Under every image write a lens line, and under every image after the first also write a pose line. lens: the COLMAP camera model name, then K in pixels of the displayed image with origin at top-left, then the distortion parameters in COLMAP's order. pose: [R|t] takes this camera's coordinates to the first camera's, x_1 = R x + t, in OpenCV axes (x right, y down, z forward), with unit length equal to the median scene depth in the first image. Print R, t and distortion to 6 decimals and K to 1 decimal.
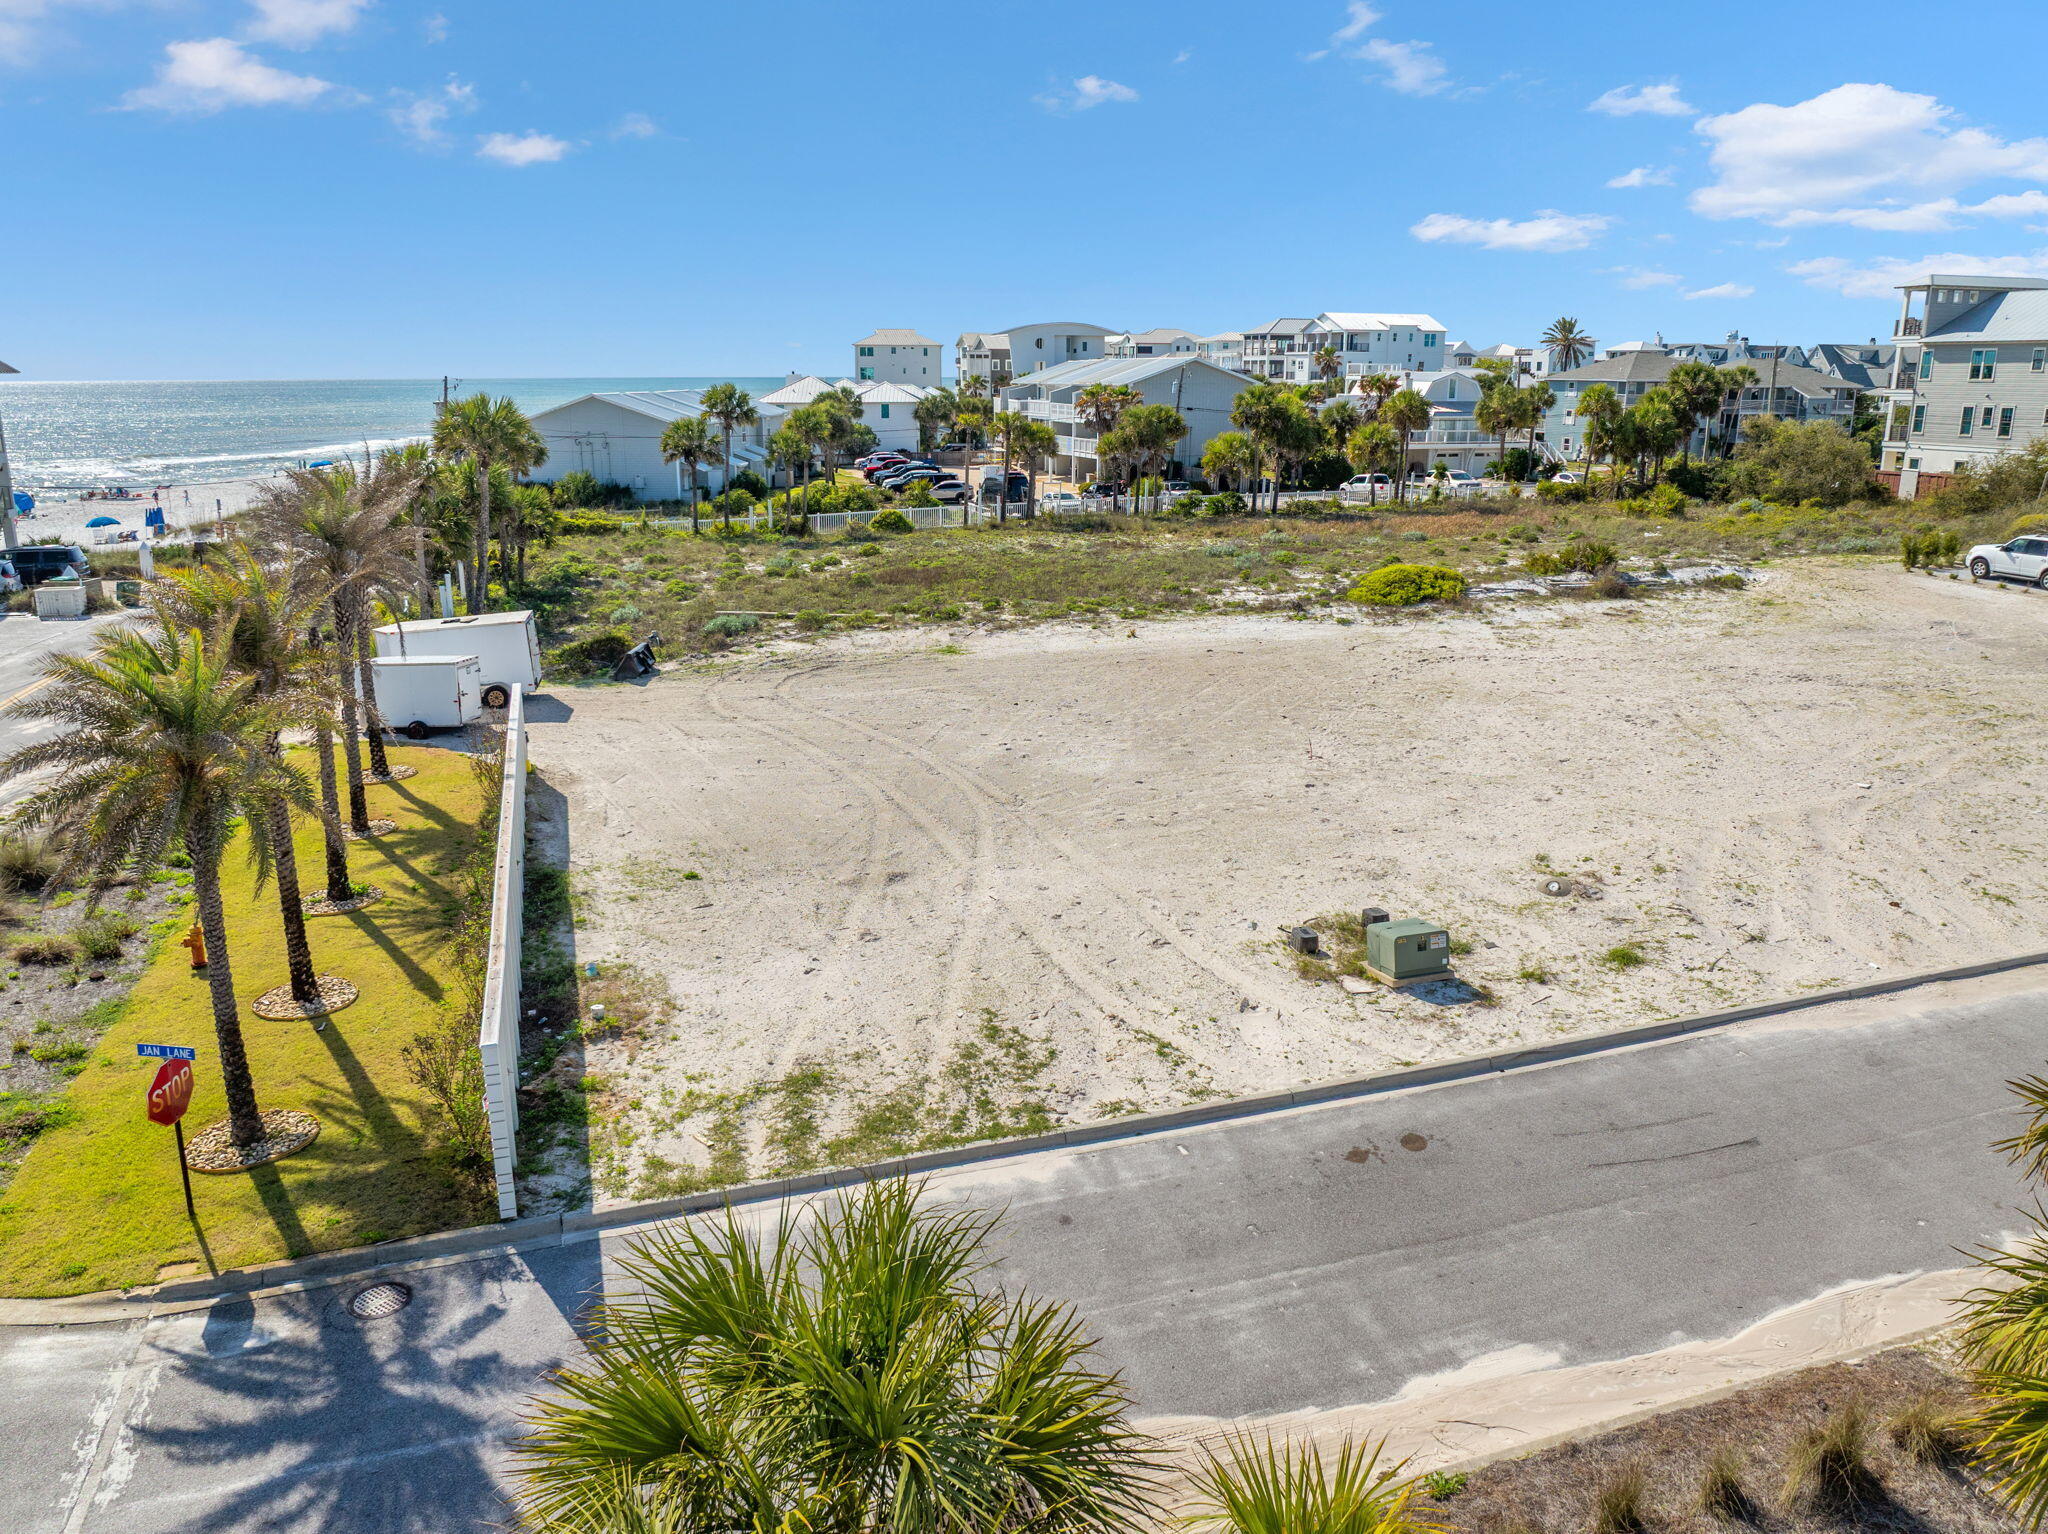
lens RADIAL K [[1475.3, 0, 1030.3], [0, 1475.3, 758.9], [0, 0, 1]] dist [-0.030796, -0.009477]
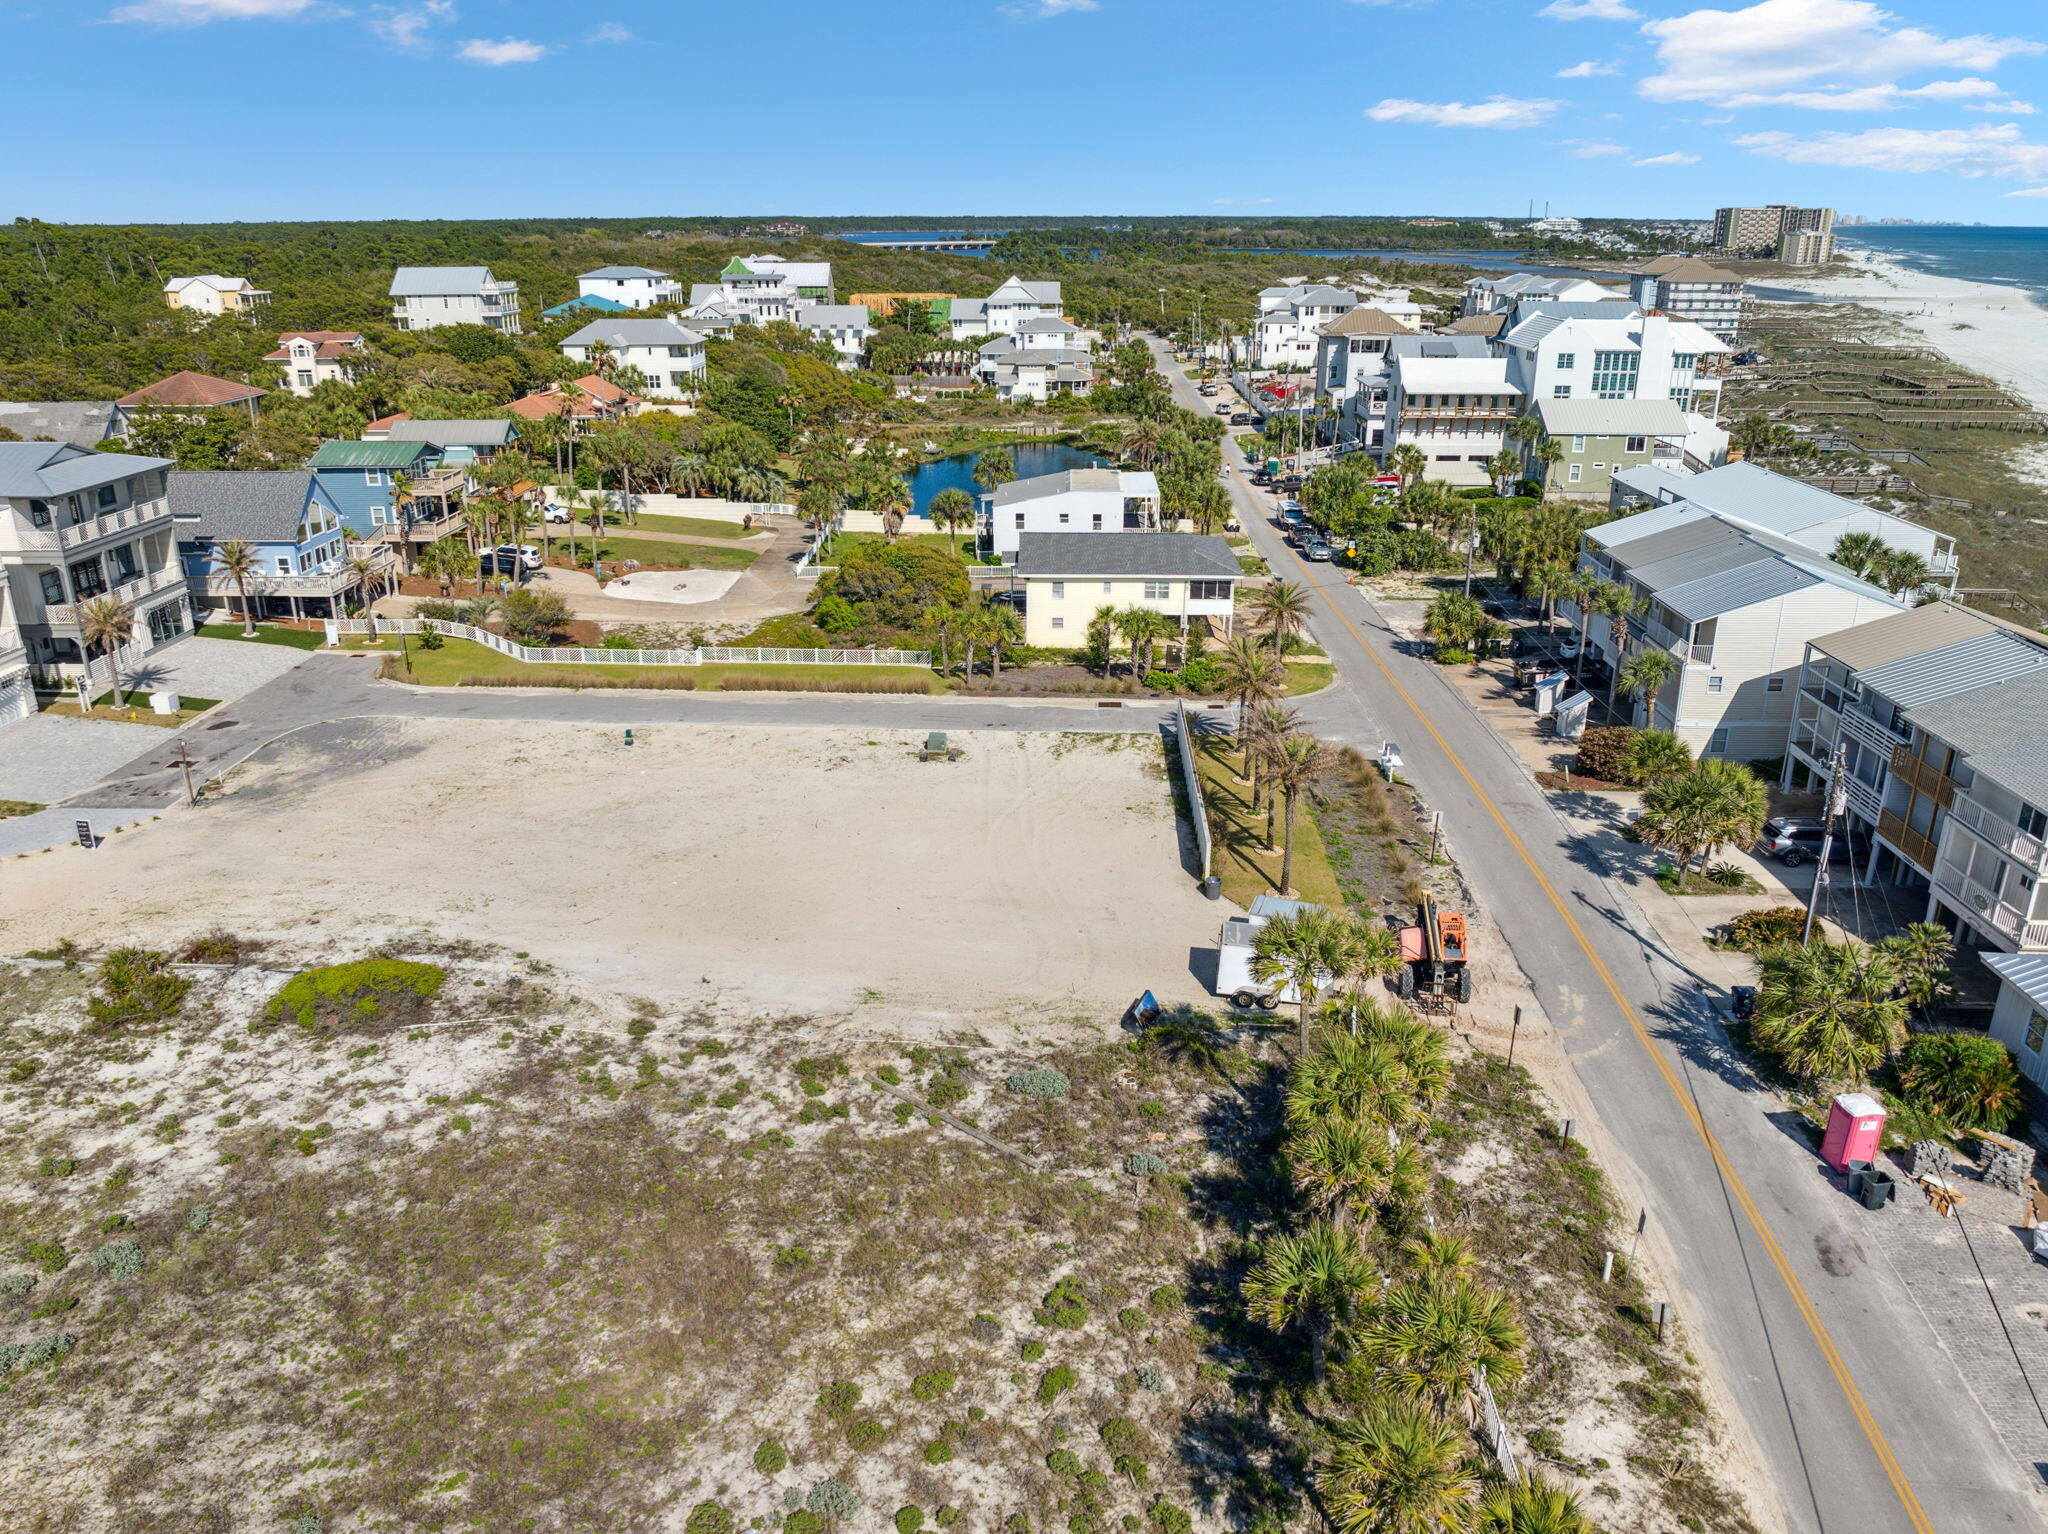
lens RADIAL K [[1486.8, 0, 1028.6], [0, 1486.8, 762.7], [0, 0, 1]] dist [-0.029611, -0.008629]
pose [[-0.941023, -0.118000, 0.317099, -0.486060], [0.085597, 0.823695, 0.560535, -0.812026], [-0.327336, 0.554619, -0.765016, 1.659539]]
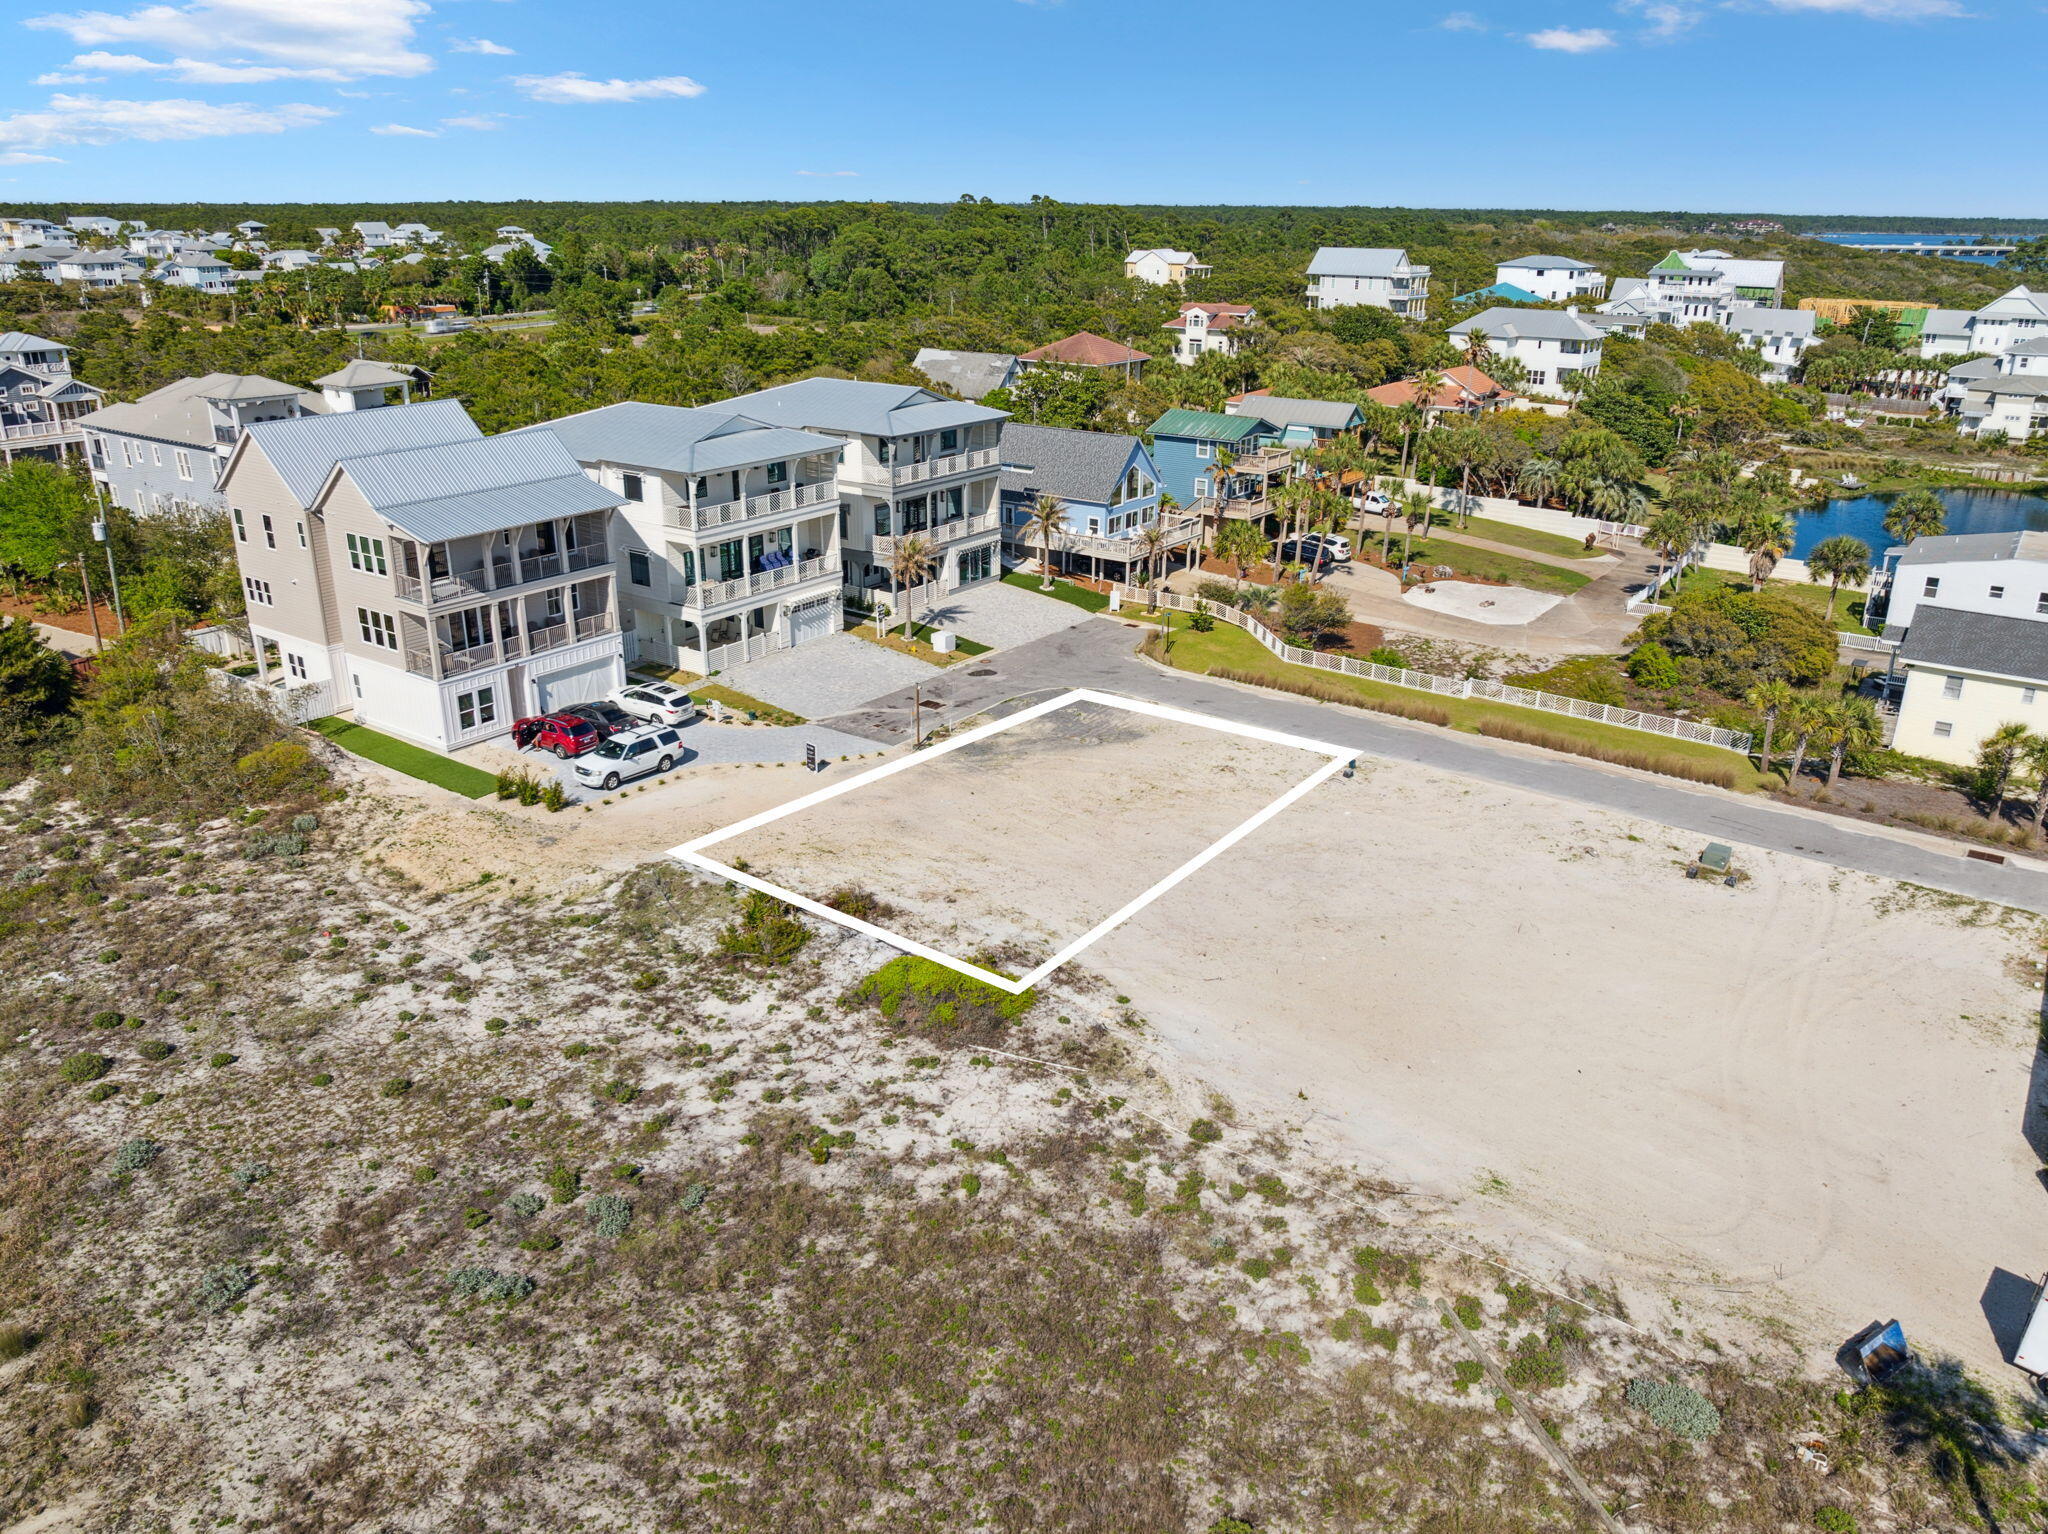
lens RADIAL K [[1482.3, 0, 1021.3], [0, 1482.3, 752.1], [0, 0, 1]] dist [-0.037760, 0.005566]
pose [[-0.587216, -0.287365, 0.756702, -0.453756], [0.198813, 0.855014, 0.478983, -0.730276], [-0.784634, 0.431709, -0.444946, 1.433191]]
